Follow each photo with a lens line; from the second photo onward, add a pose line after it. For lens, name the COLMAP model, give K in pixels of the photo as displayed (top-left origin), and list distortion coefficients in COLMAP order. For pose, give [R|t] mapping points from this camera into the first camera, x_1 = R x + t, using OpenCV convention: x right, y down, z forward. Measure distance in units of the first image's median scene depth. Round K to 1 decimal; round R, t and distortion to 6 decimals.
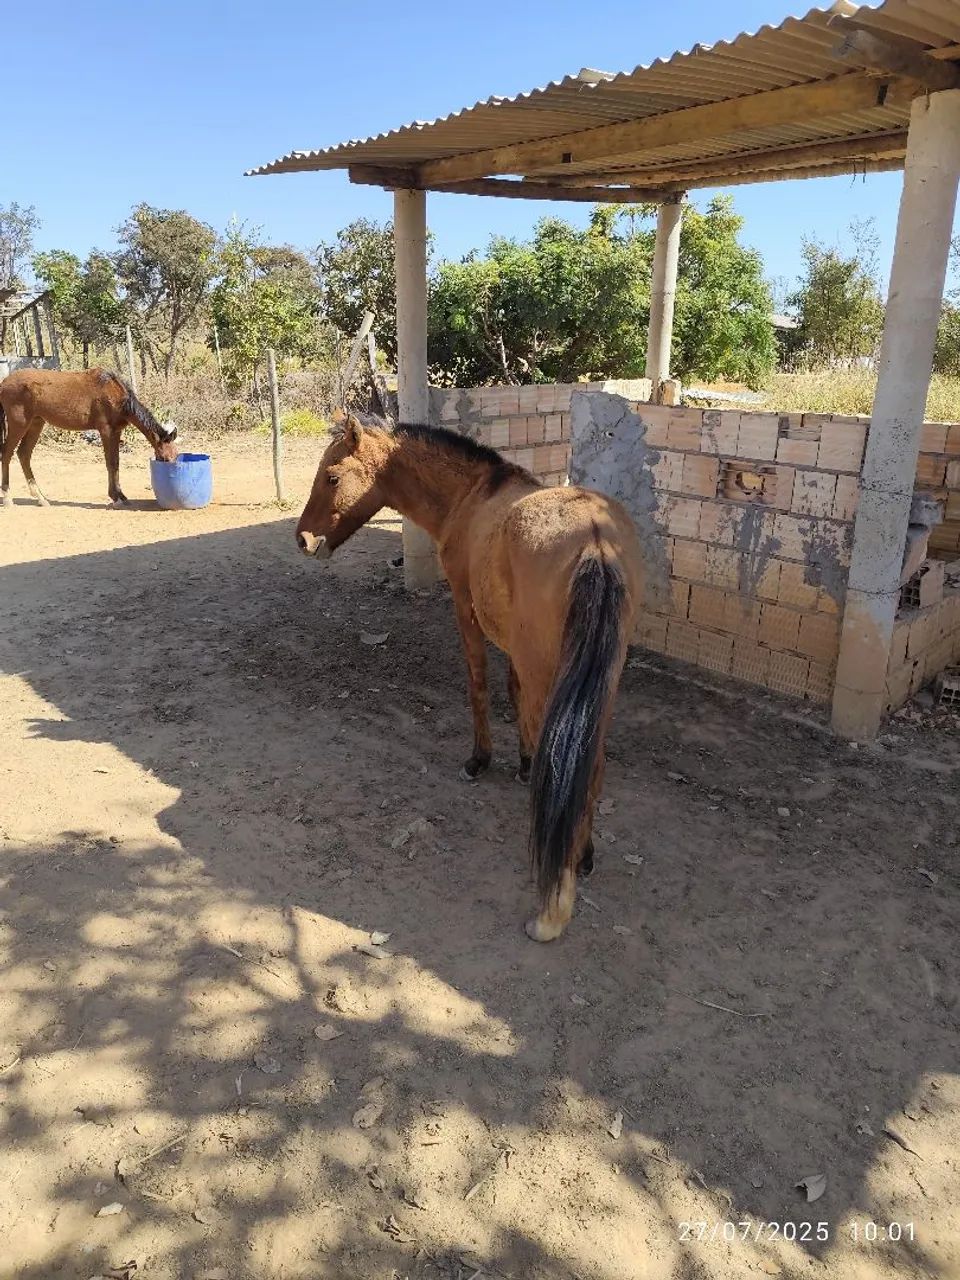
lens RADIAL K [[886.0, 0, 479.3], [0, 886.0, 640.6], [0, 0, 1]] dist [0.006240, -0.002125]
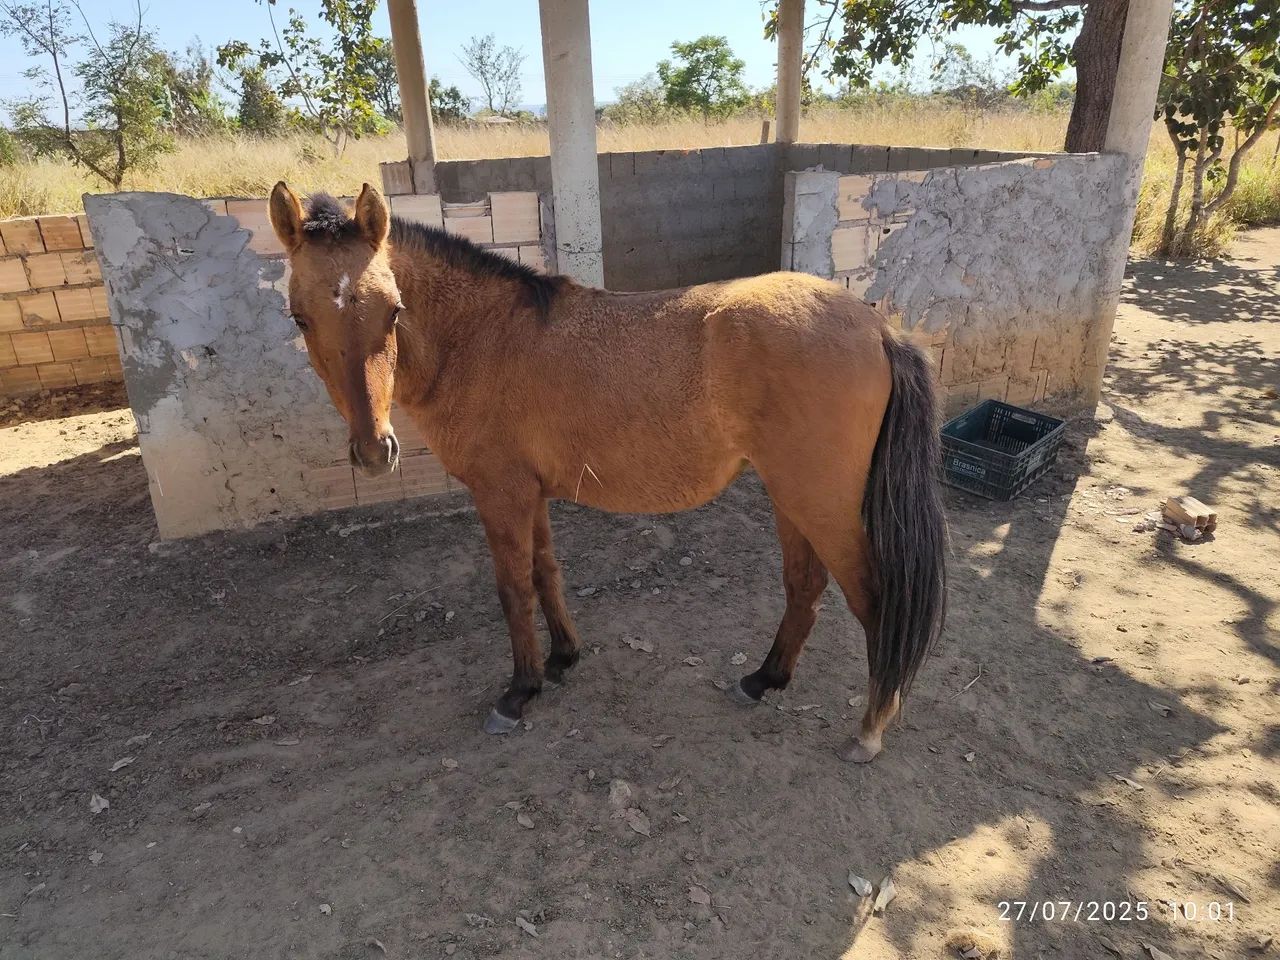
lens RADIAL K [[886.0, 0, 640.5], [0, 886.0, 478.3], [0, 0, 1]] dist [0.006240, -0.002125]
pose [[0.352056, -0.375049, 0.857552, -0.781578], [0.320819, 0.909060, 0.265868, -0.283142], [-0.879279, 0.181518, 0.440362, 0.829836]]
